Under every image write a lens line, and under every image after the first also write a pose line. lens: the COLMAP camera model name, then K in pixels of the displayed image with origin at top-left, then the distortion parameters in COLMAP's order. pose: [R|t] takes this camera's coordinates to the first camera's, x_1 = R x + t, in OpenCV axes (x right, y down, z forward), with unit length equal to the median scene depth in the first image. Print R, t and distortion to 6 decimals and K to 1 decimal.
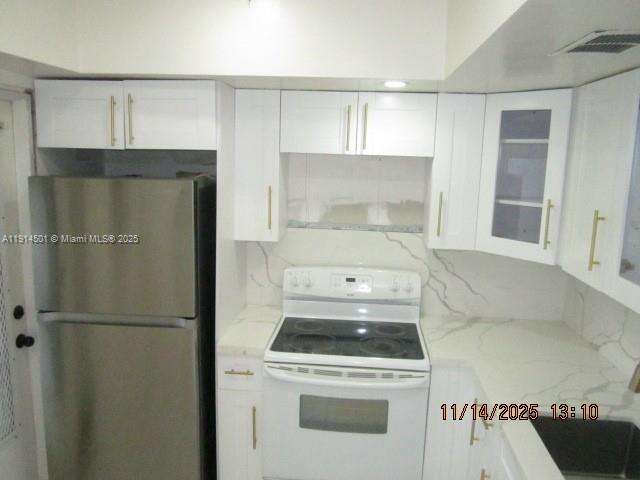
lens RADIAL K [[529.1, 0, 323.0], [0, 529.1, 241.1], [0, 0, 1]] dist [-0.043054, 0.001920]
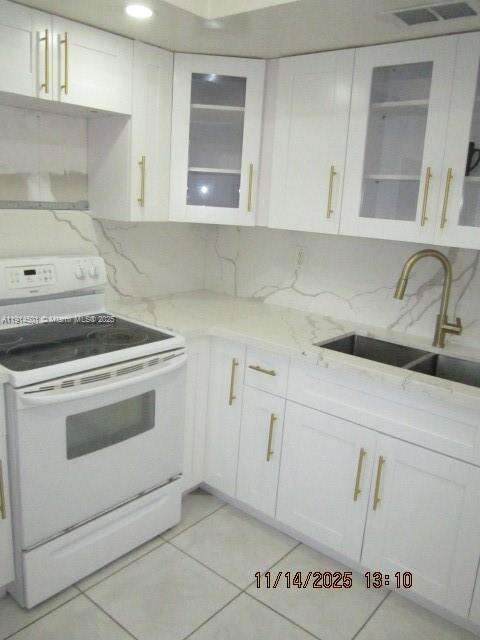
lens RADIAL K [[529.1, 0, 242.7], [0, 529.1, 319.0], [0, 0, 1]] dist [-0.043054, 0.001920]
pose [[0.565141, -0.181587, 0.804762, -0.466337], [0.094346, 0.983301, 0.155619, 0.058093], [-0.819582, -0.012021, 0.572835, 0.353993]]
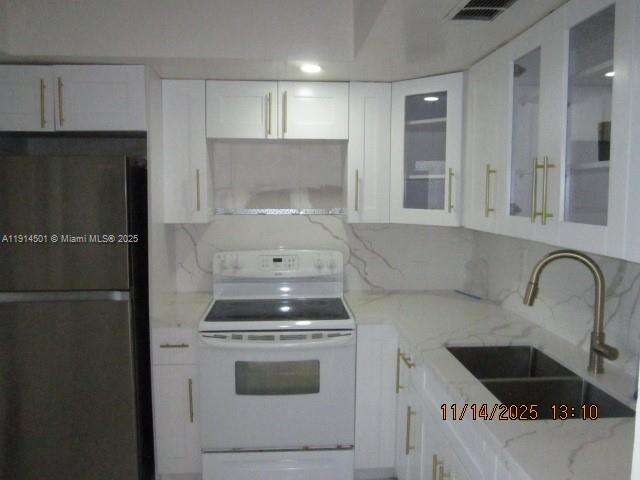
lens RADIAL K [[529.1, 0, 321.6], [0, 529.1, 238.5], [0, 0, 1]] dist [-0.043054, 0.001920]
pose [[0.987694, -0.039427, 0.151349, -0.022187], [0.050555, 0.996237, -0.070396, 0.126909], [-0.148004, 0.077181, 0.985971, -0.069756]]
